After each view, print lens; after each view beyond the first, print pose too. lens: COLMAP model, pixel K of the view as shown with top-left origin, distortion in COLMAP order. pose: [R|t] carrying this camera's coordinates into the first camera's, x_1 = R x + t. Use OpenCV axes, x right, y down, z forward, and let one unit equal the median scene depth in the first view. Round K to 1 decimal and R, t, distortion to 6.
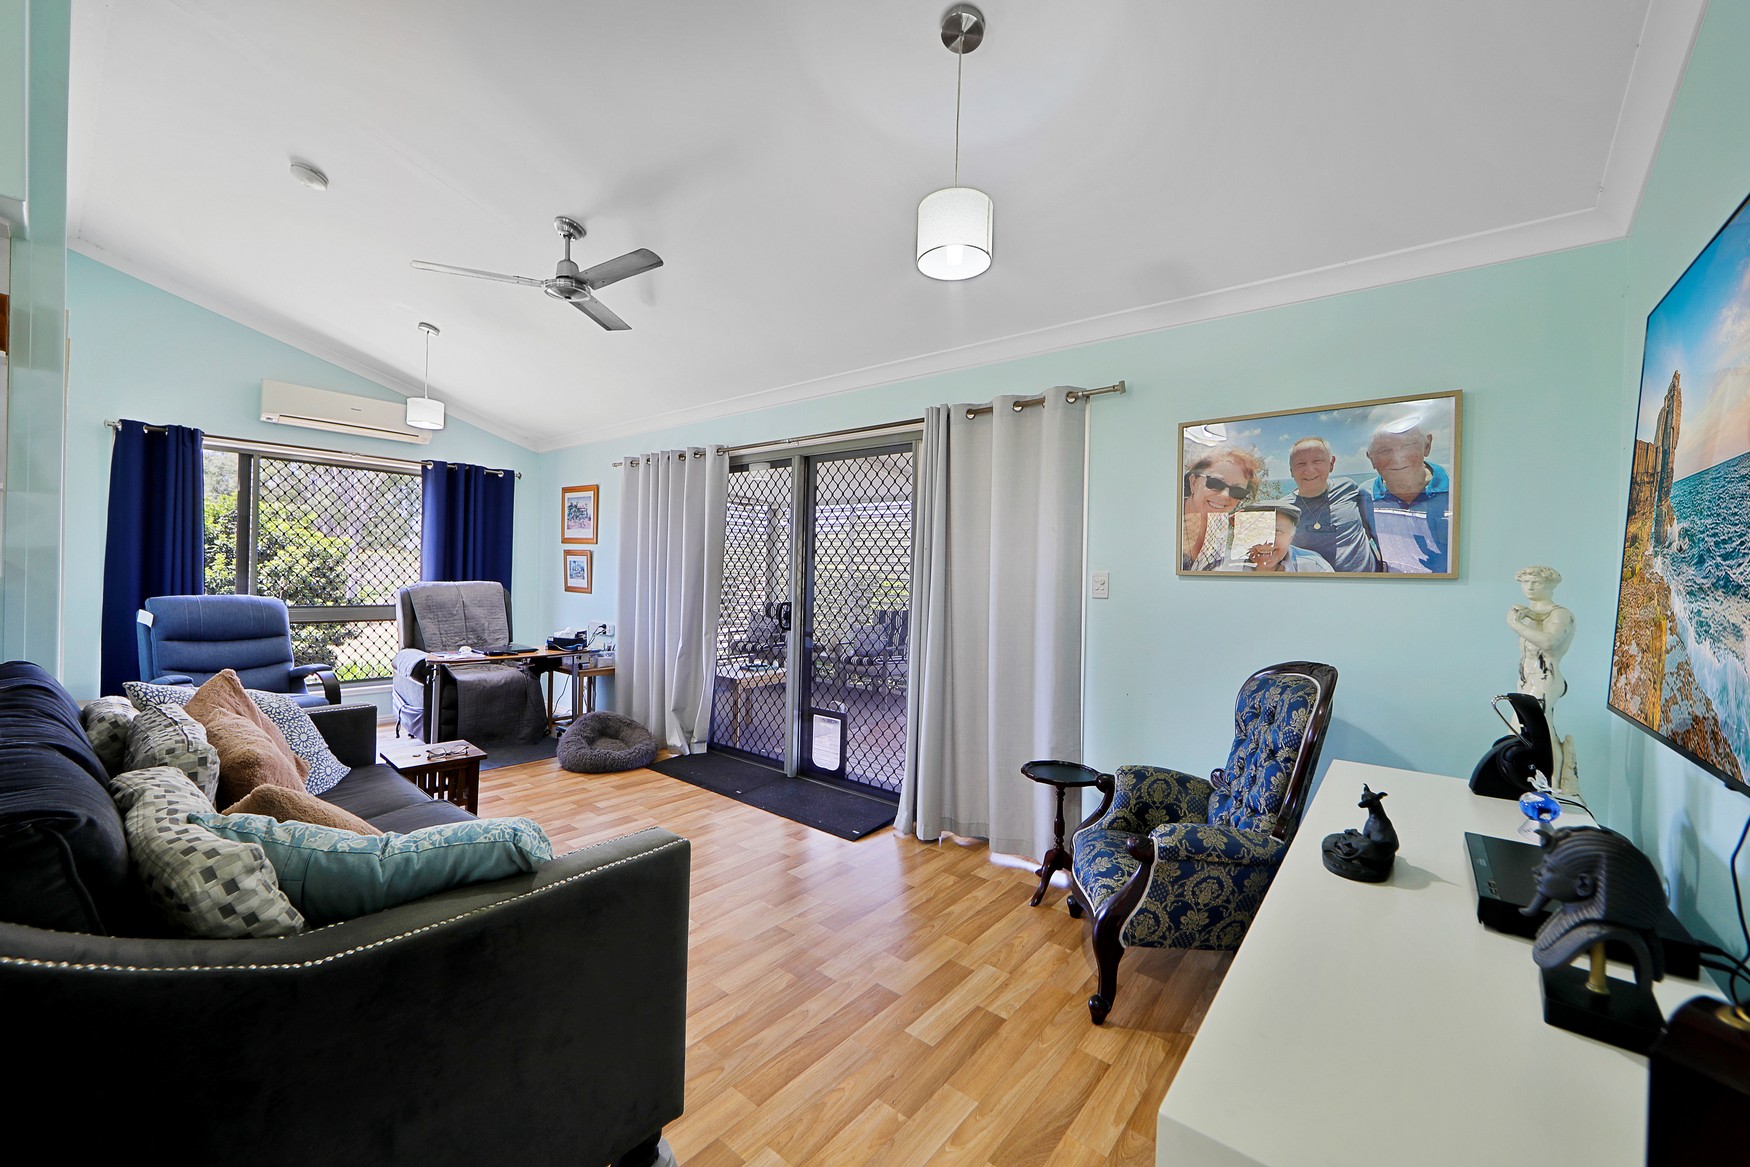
lens RADIAL K [[686.6, 0, 873.5], [0, 686.6, 570.9], [0, 0, 1]] dist [0.001942, 0.000161]
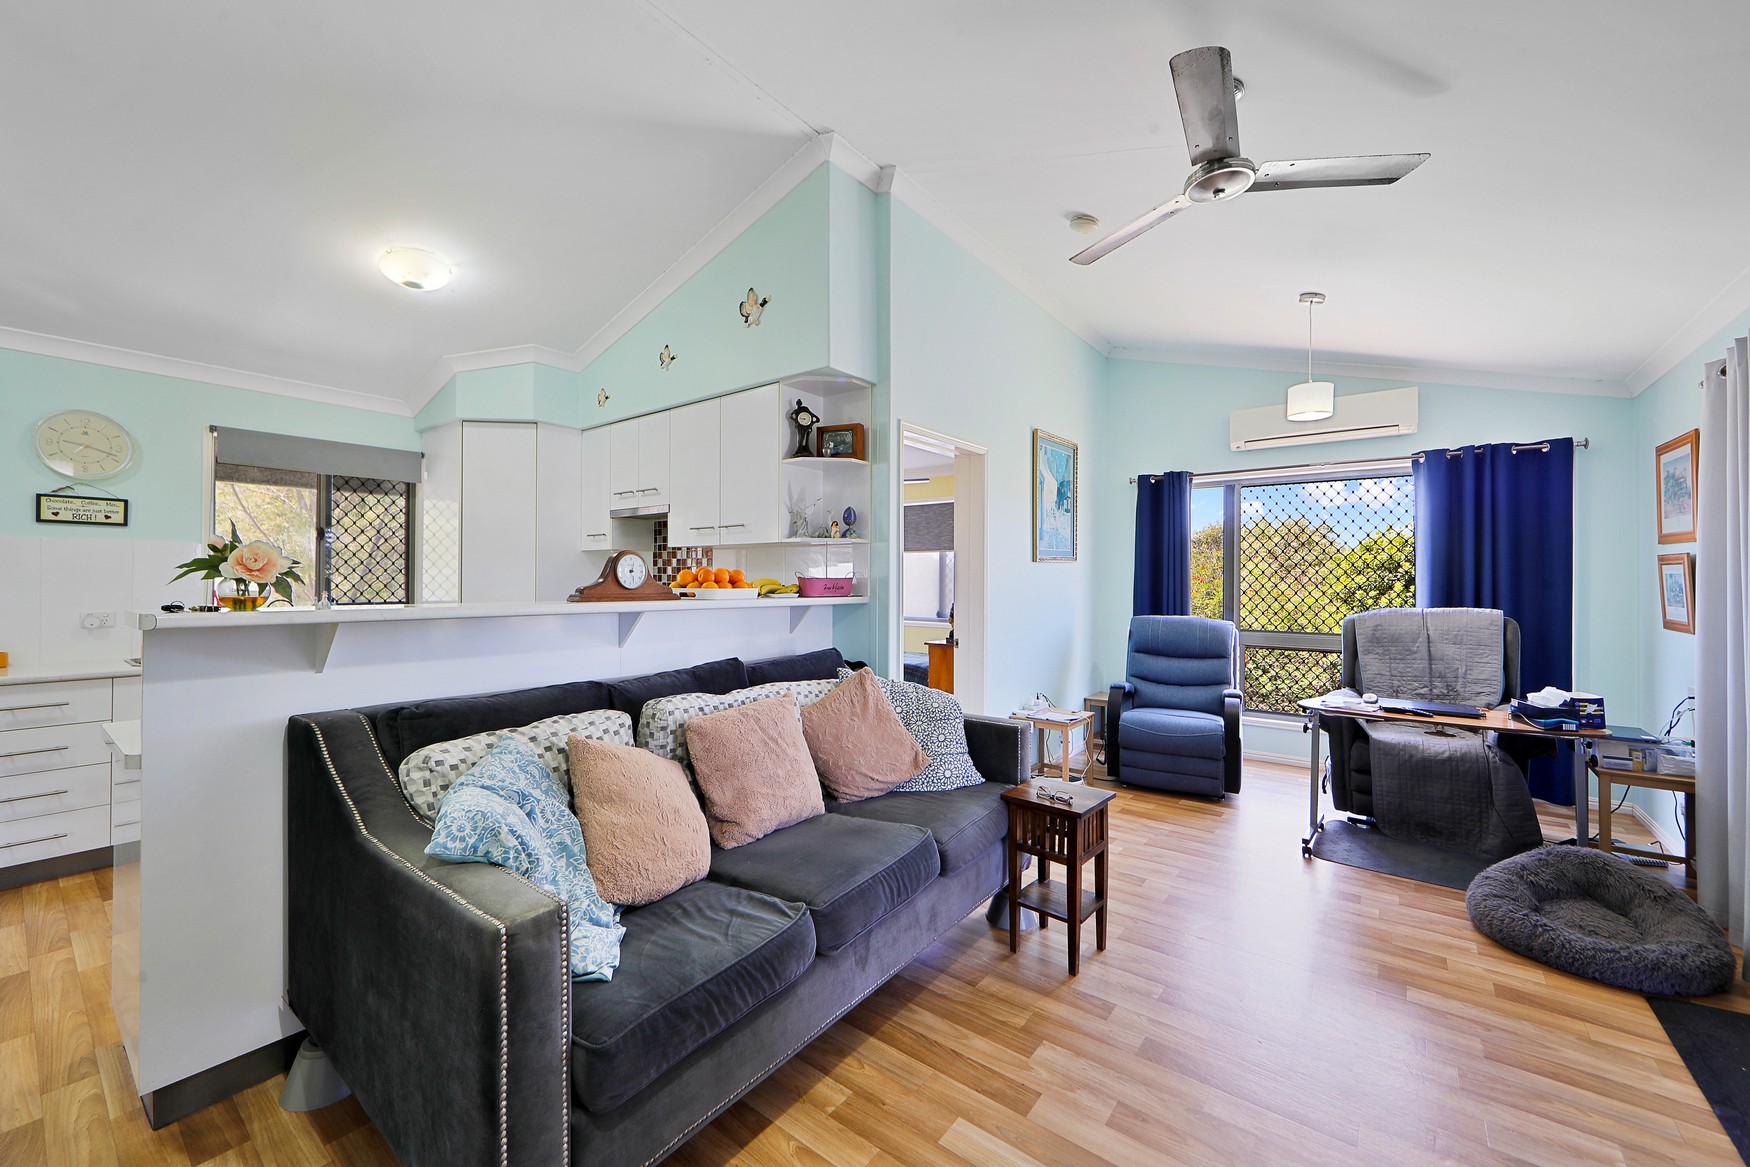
lens RADIAL K [[686.6, 0, 833.4], [0, 686.6, 575.0], [0, 0, 1]] dist [0.001942, 0.000161]
pose [[-0.001526, -0.034594, -0.999400, 0.153596], [0.001002, 0.999401, -0.034596, 0.005661], [0.999998, -0.001054, -0.001491, 0.405372]]
